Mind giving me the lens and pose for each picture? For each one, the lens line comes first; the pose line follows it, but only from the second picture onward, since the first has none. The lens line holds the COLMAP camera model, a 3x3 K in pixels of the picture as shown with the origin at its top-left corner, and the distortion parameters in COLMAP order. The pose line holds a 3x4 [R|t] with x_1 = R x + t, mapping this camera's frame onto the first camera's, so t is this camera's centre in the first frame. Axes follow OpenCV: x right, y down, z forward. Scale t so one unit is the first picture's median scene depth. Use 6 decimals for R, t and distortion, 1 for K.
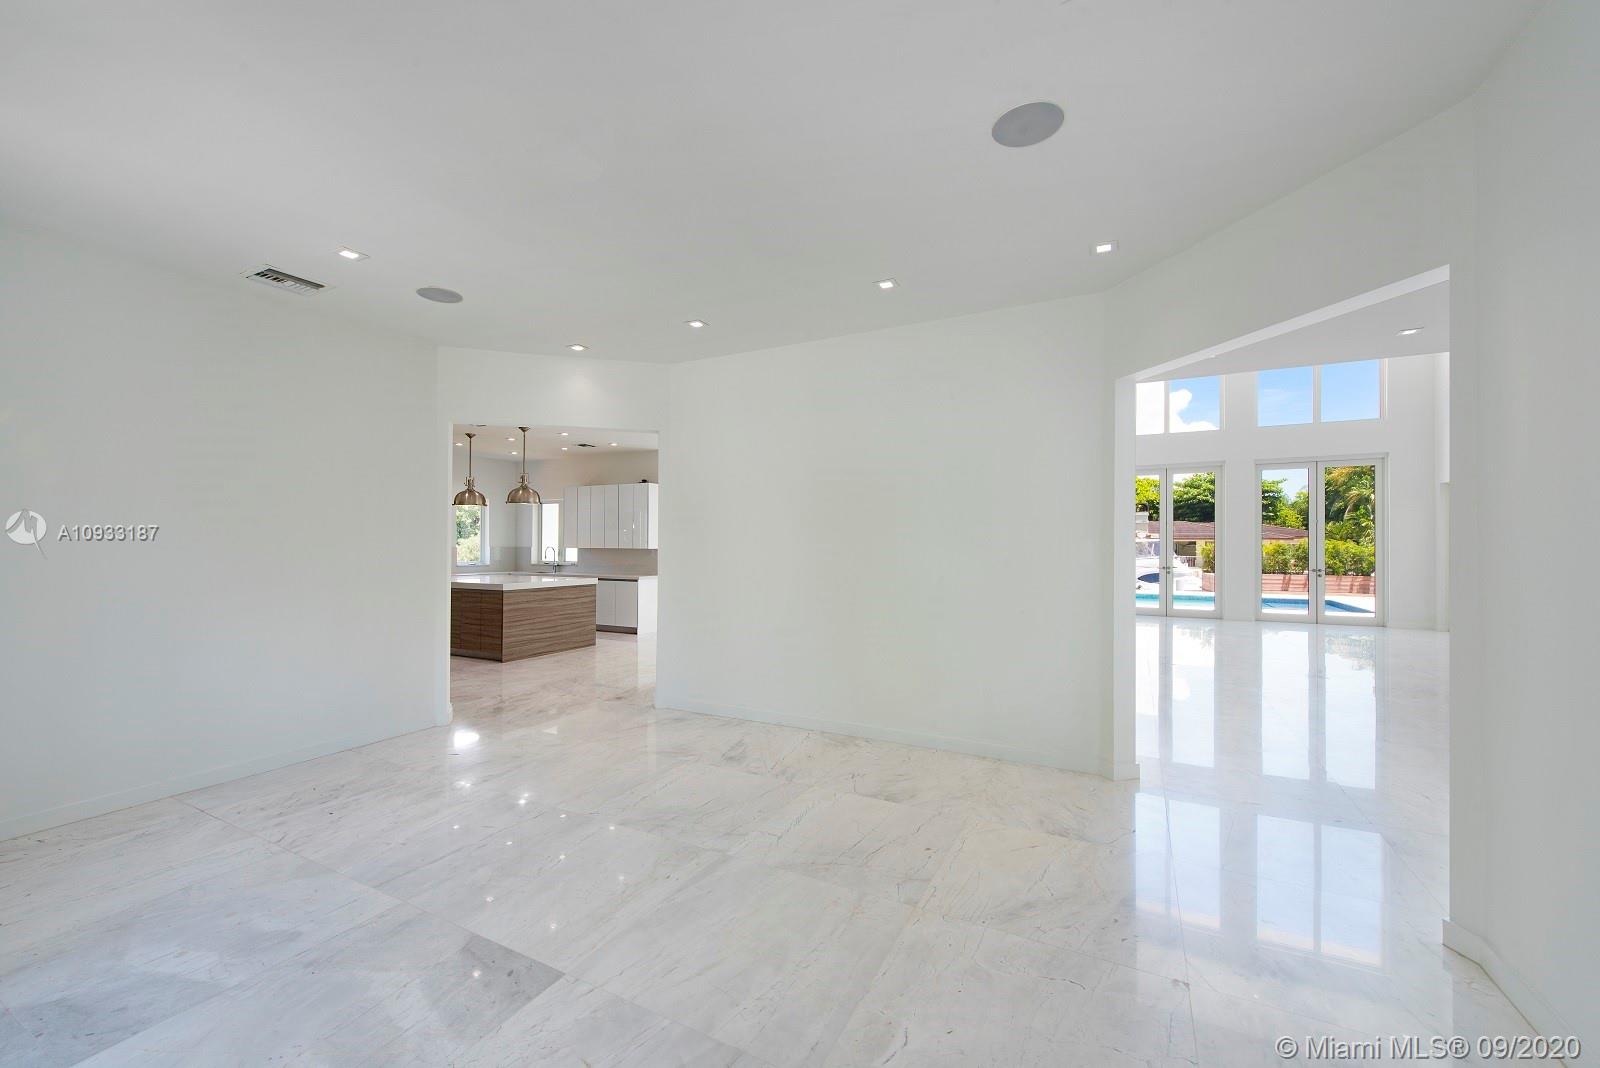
lens RADIAL K [[683.1, 0, 792.8], [0, 683.1, 539.1], [0, 0, 1]] dist [0.003158, 0.000545]
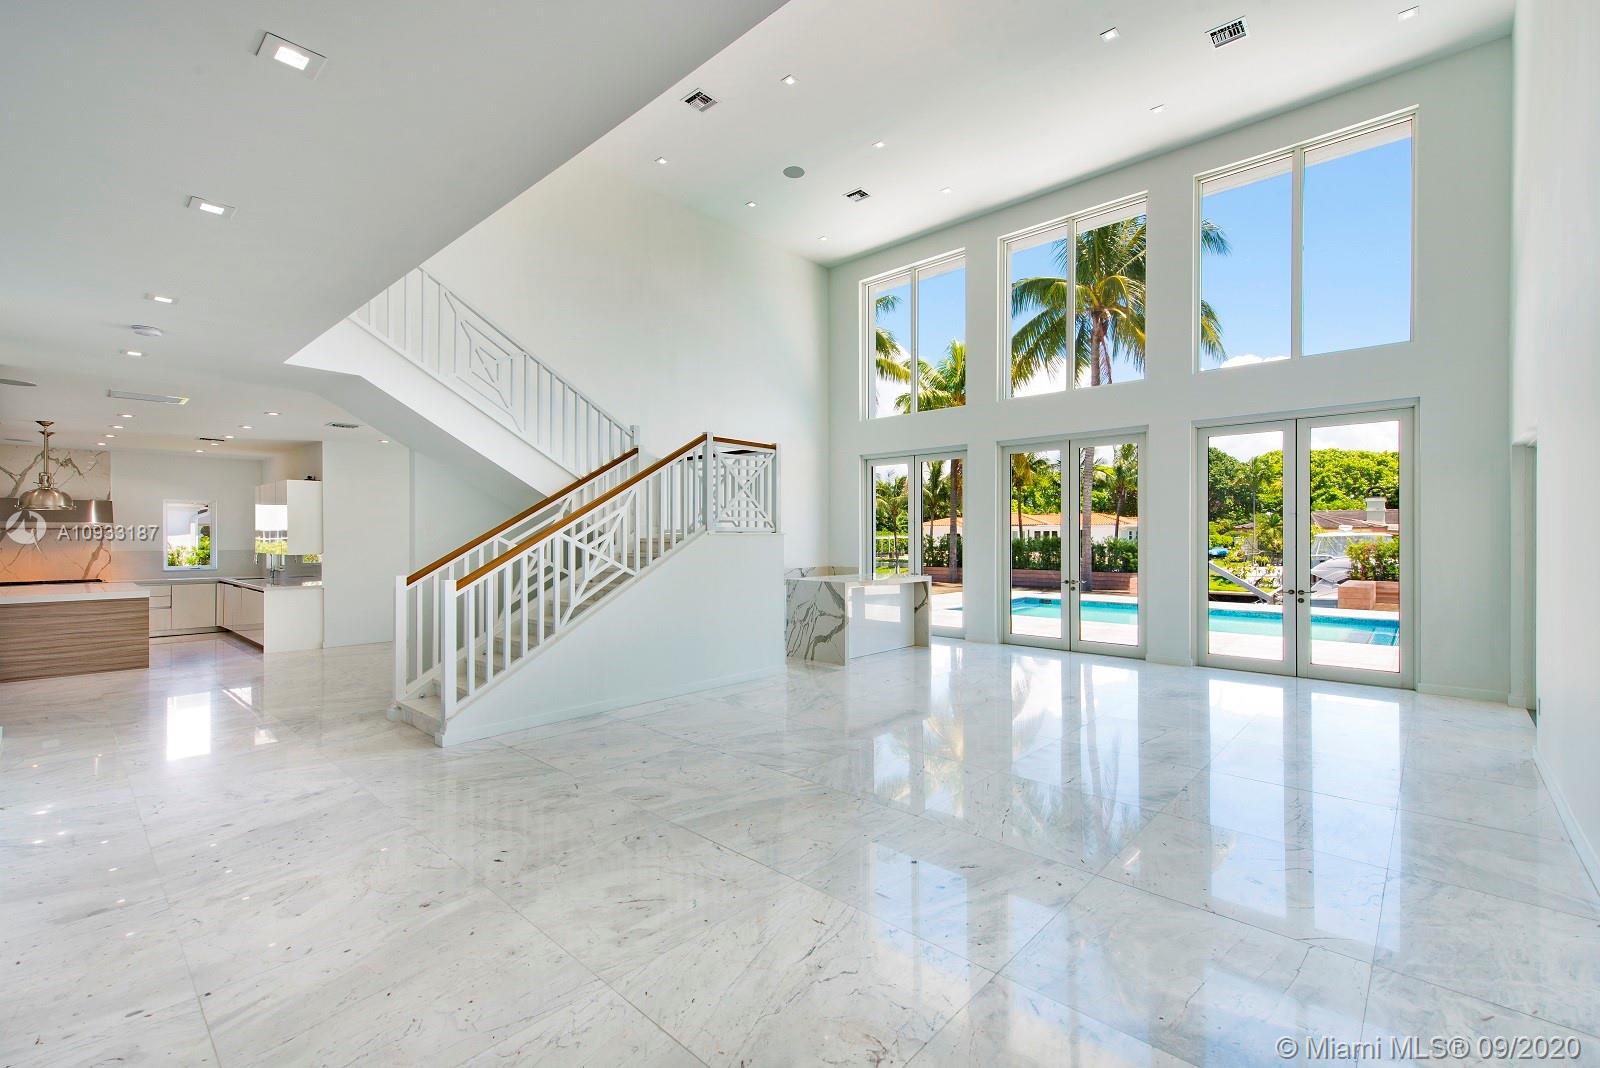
lens RADIAL K [[683.1, 0, 792.8], [0, 683.1, 539.1], [0, 0, 1]] dist [0.003158, 0.000545]
pose [[0.957663, 0.000434, -0.287890, 0.517768], [0.002634, 0.999944, 0.010268, -0.010907], [0.287878, -0.010592, 0.957608, 0.275599]]
